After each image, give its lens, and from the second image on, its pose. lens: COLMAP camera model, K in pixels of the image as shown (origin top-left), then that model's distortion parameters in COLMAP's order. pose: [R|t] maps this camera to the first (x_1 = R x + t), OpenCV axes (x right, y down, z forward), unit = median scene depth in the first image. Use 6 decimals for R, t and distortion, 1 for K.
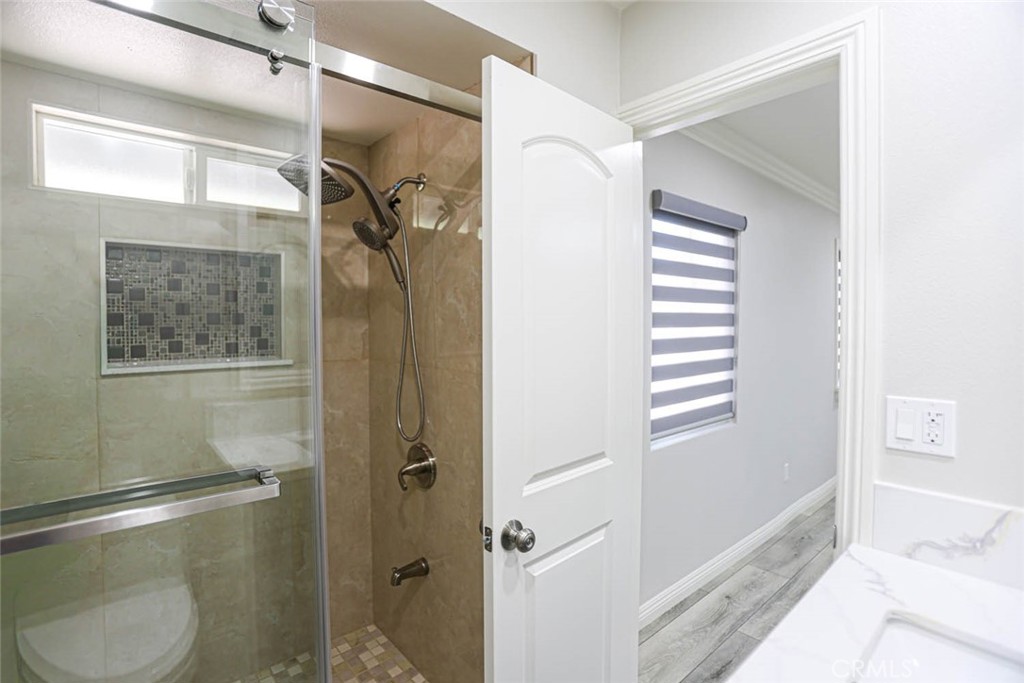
lens RADIAL K [[489.1, 0, 503.8], [0, 489.1, 338.4], [0, 0, 1]] dist [-0.070869, 0.030449]
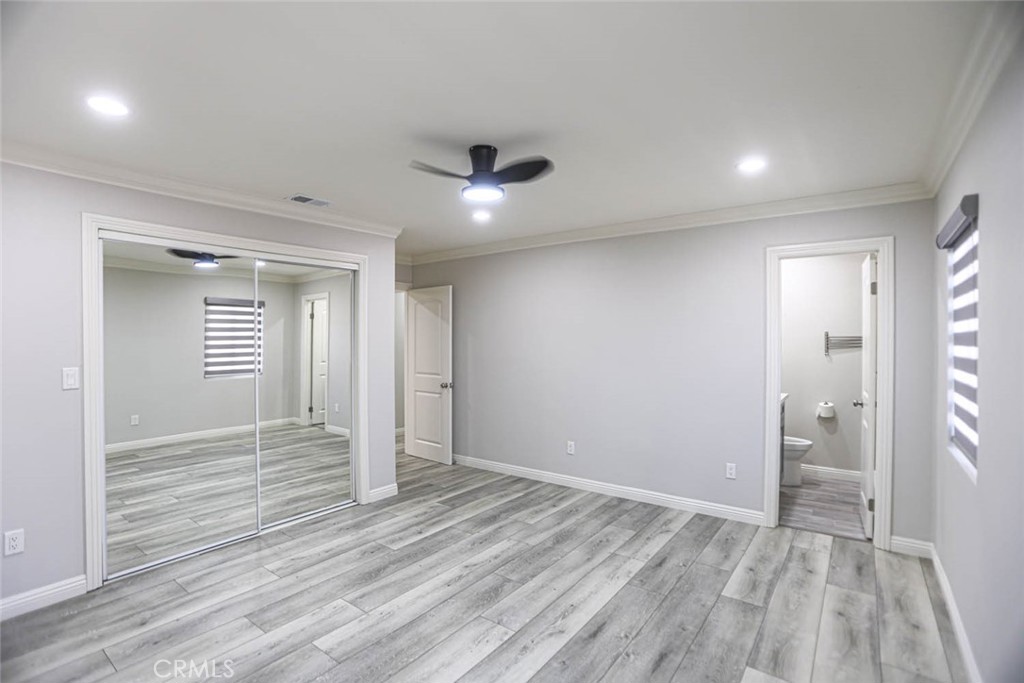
lens RADIAL K [[489.1, 0, 503.8], [0, 489.1, 338.4], [0, 0, 1]] dist [-0.070869, 0.030449]
pose [[-0.975846, 0.003232, -0.218438, 2.699214], [-0.004181, 0.999431, 0.033469, -0.122510], [0.218422, 0.033573, -0.975277, 3.120878]]
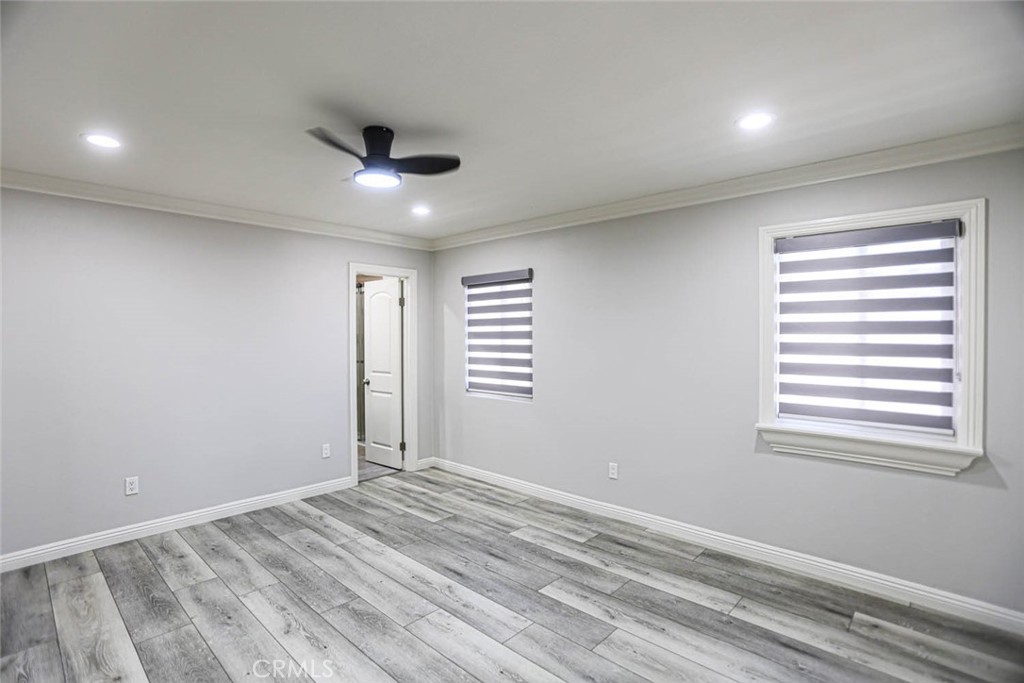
lens RADIAL K [[489.1, 0, 503.8], [0, 489.1, 338.4], [0, 0, 1]] dist [-0.070869, 0.030449]
pose [[0.123935, 0.009597, -0.992244, 4.144117], [-0.029457, 0.999548, 0.005989, -0.068017], [0.991853, 0.028486, 0.124161, 1.465716]]
